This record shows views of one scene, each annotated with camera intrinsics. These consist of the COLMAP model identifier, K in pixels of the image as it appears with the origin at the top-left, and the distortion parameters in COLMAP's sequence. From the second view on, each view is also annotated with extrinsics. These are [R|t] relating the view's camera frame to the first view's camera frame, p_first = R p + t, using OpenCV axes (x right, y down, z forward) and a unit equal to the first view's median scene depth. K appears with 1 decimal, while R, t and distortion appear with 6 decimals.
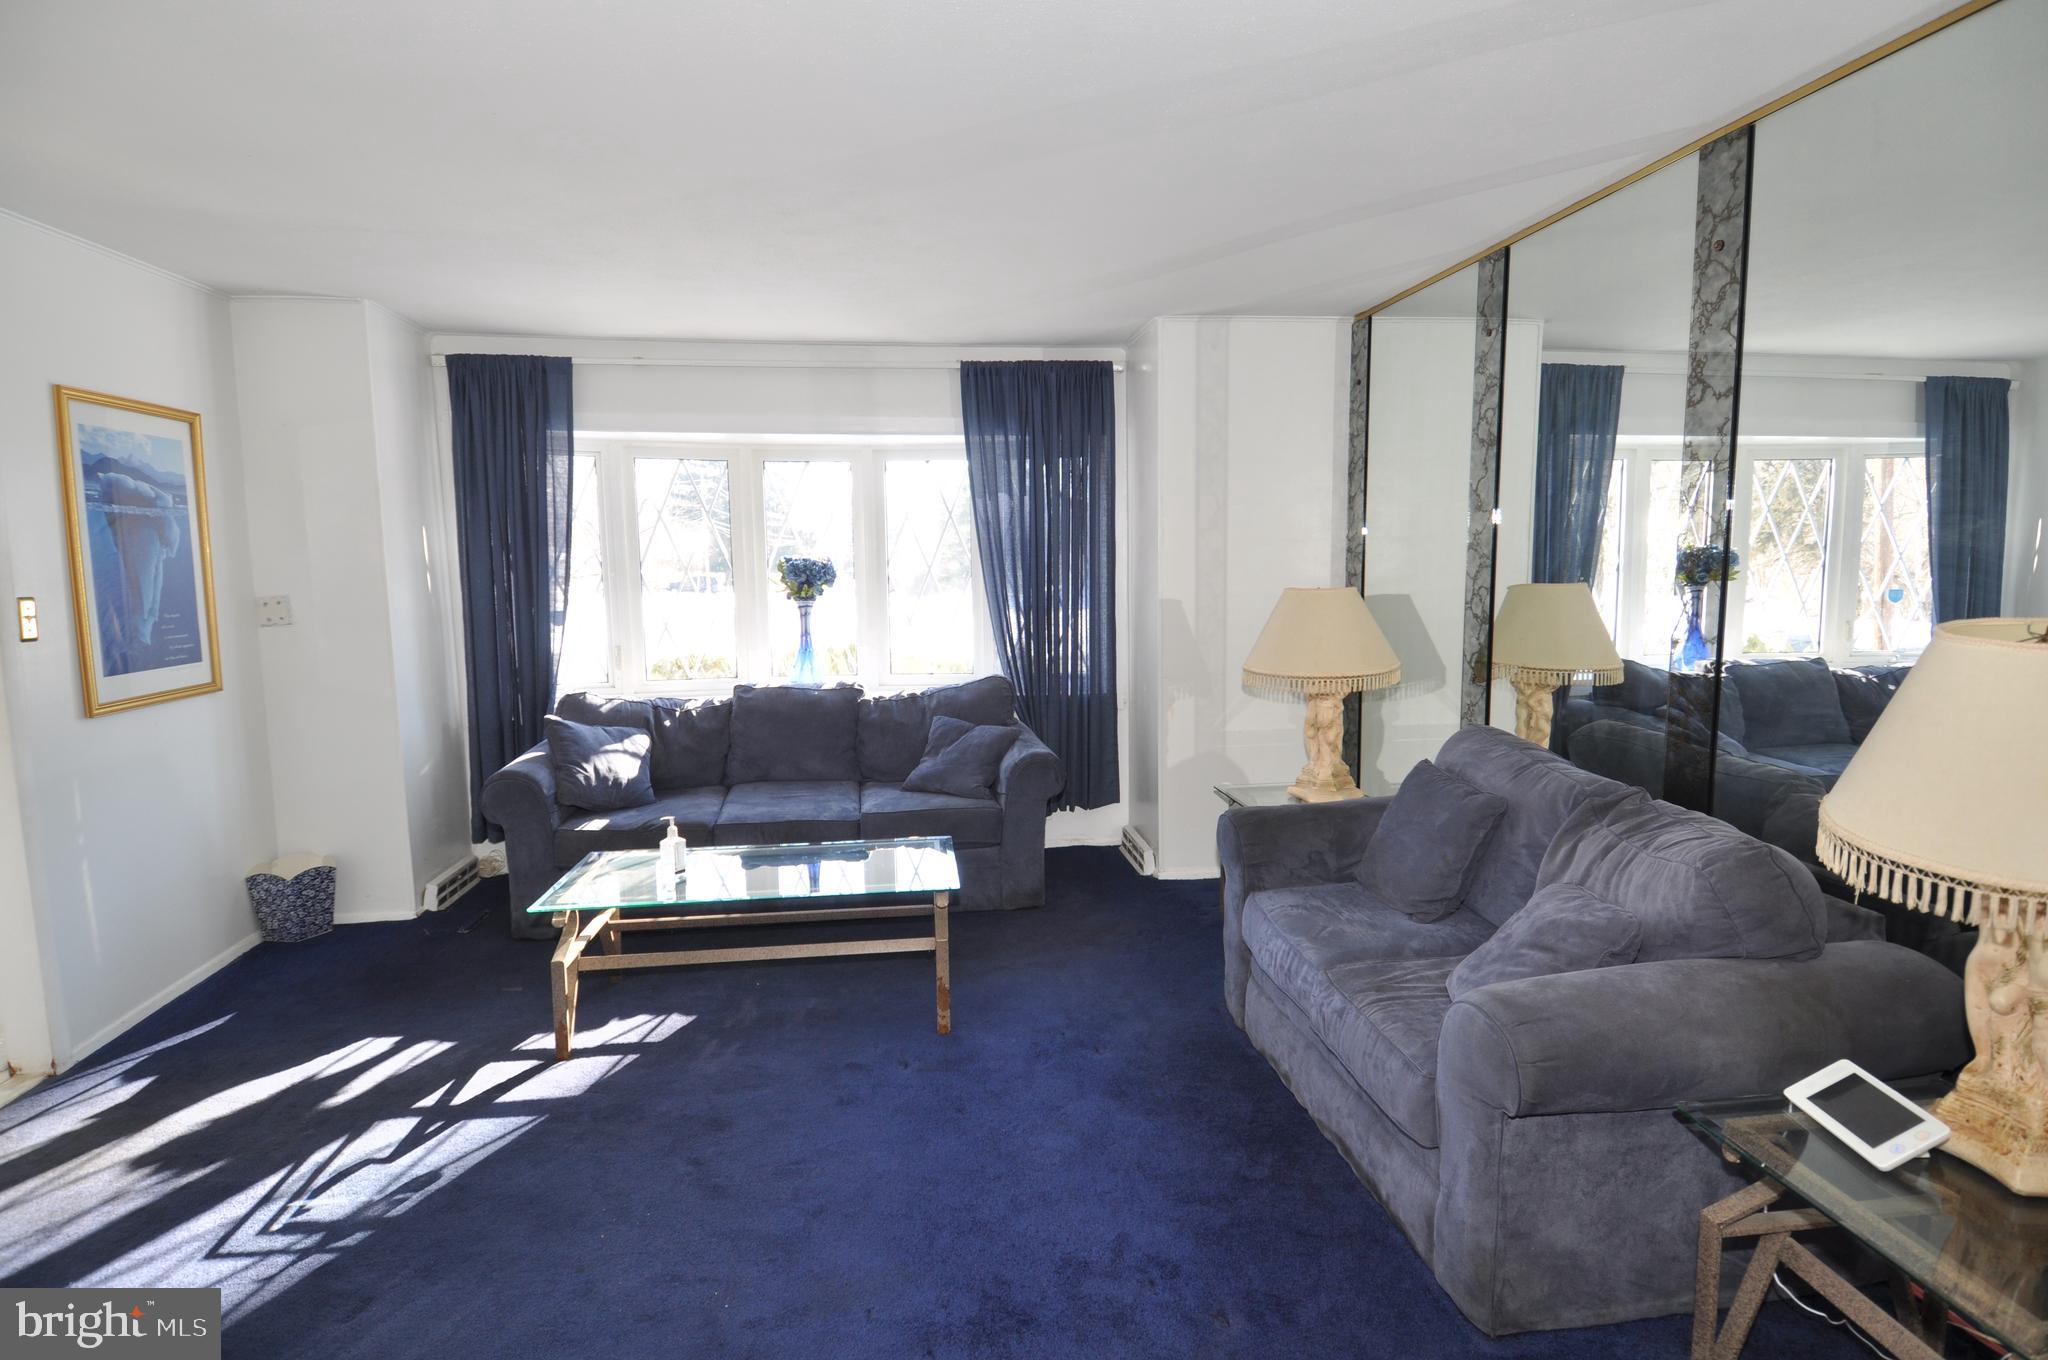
lens RADIAL K [[1054.4, 0, 1029.2], [0, 1054.4, 676.4], [0, 0, 1]] dist [0.060942, -0.063629]
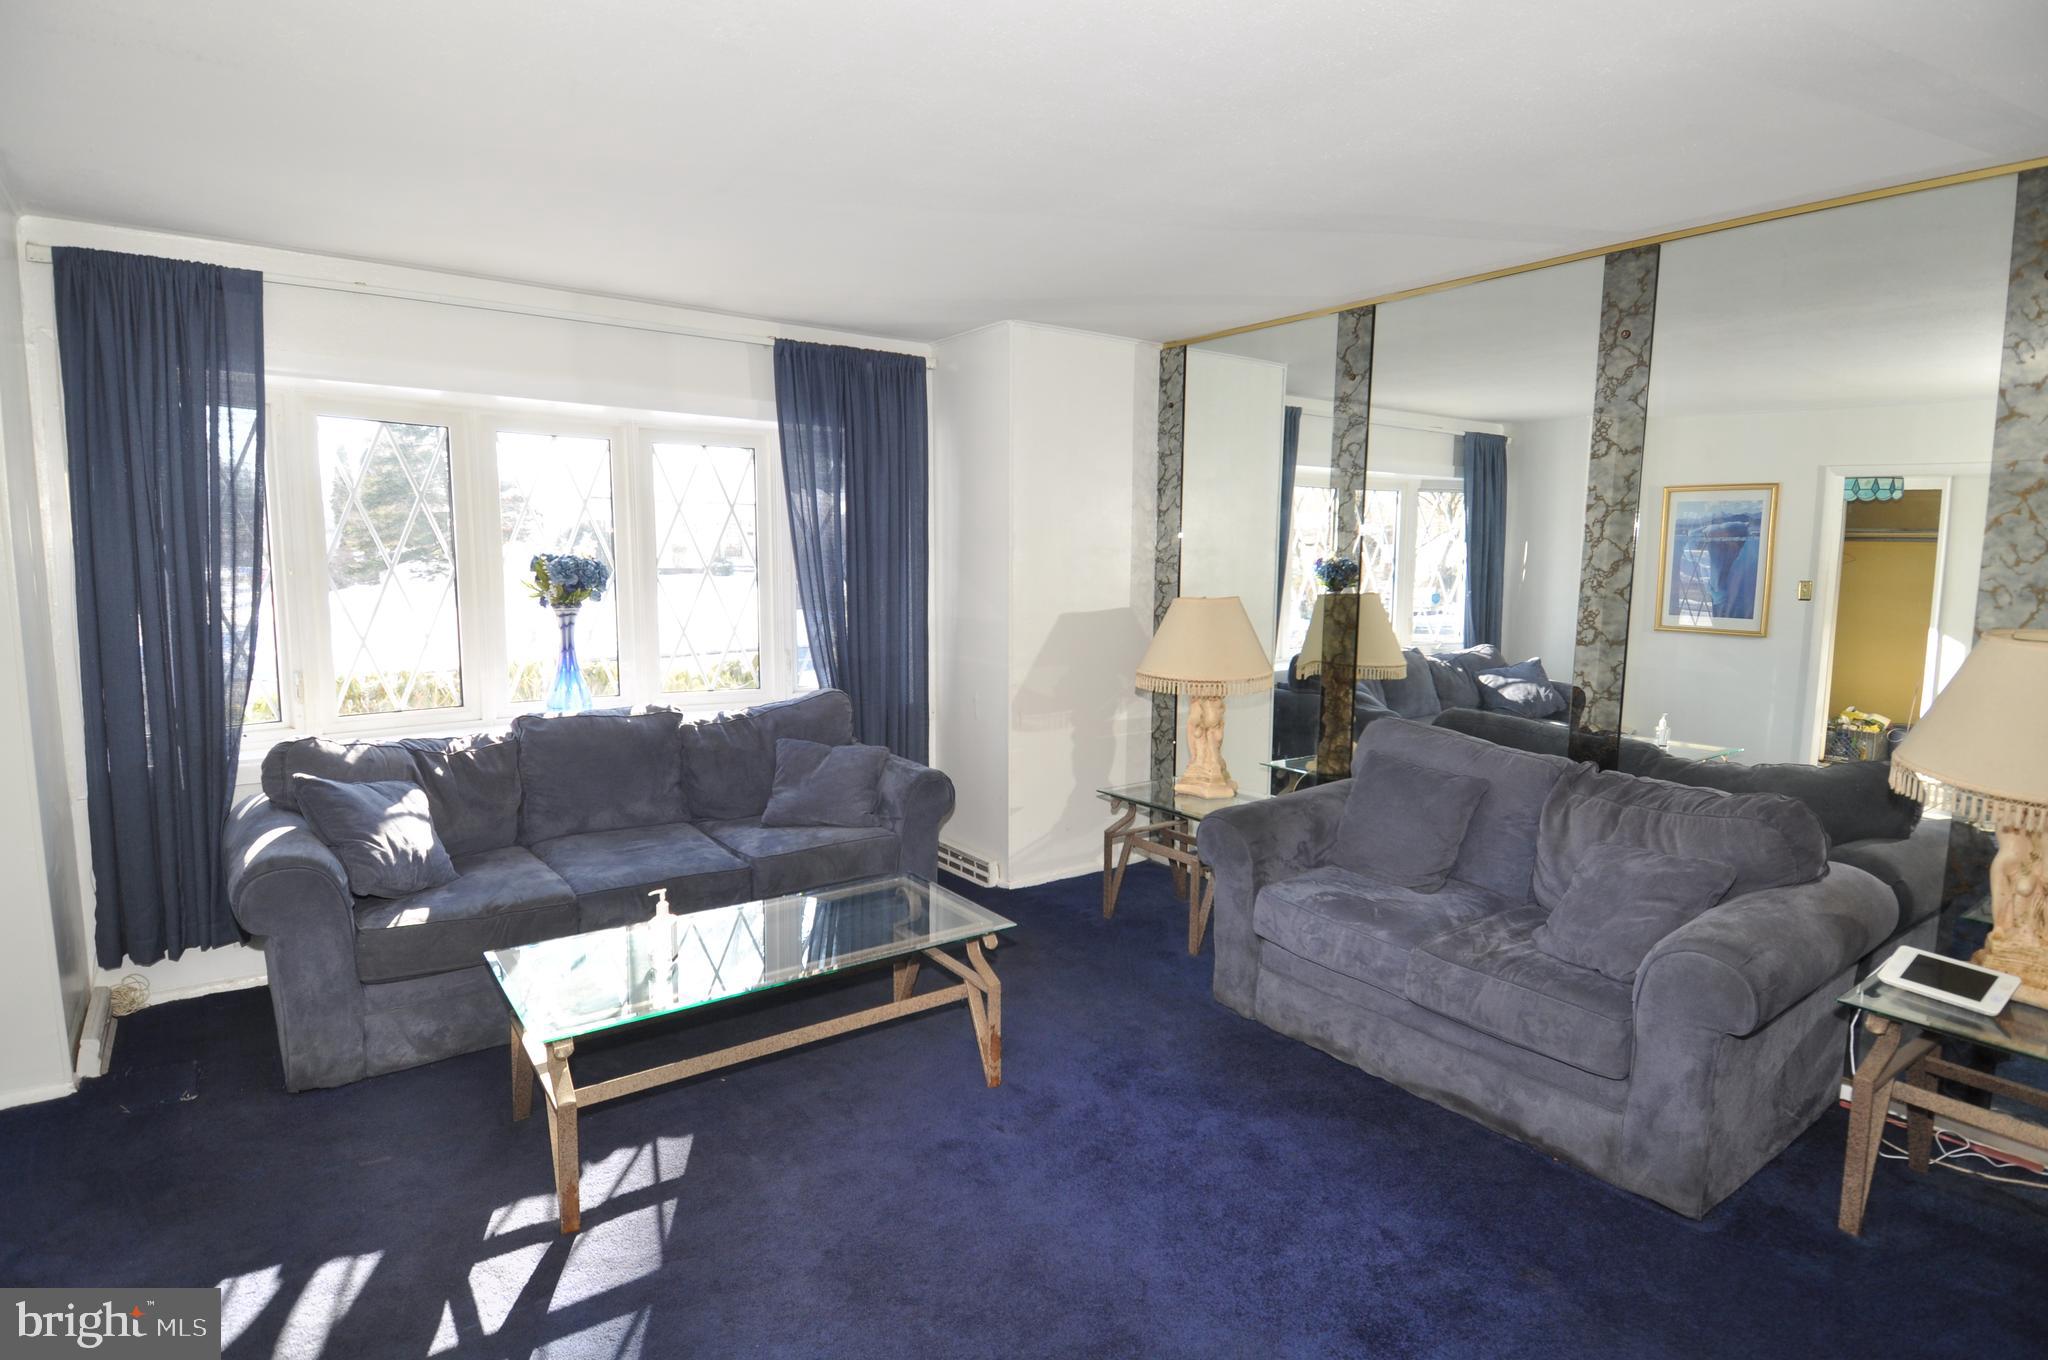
lens RADIAL K [[1054.4, 0, 1029.2], [0, 1054.4, 676.4], [0, 0, 1]] dist [0.060942, -0.063629]
pose [[0.874086, -0.035790, 0.484451, -0.351178], [0.034274, 0.999341, 0.011990, -0.019217], [-0.484561, 0.006124, 0.874736, 0.130726]]
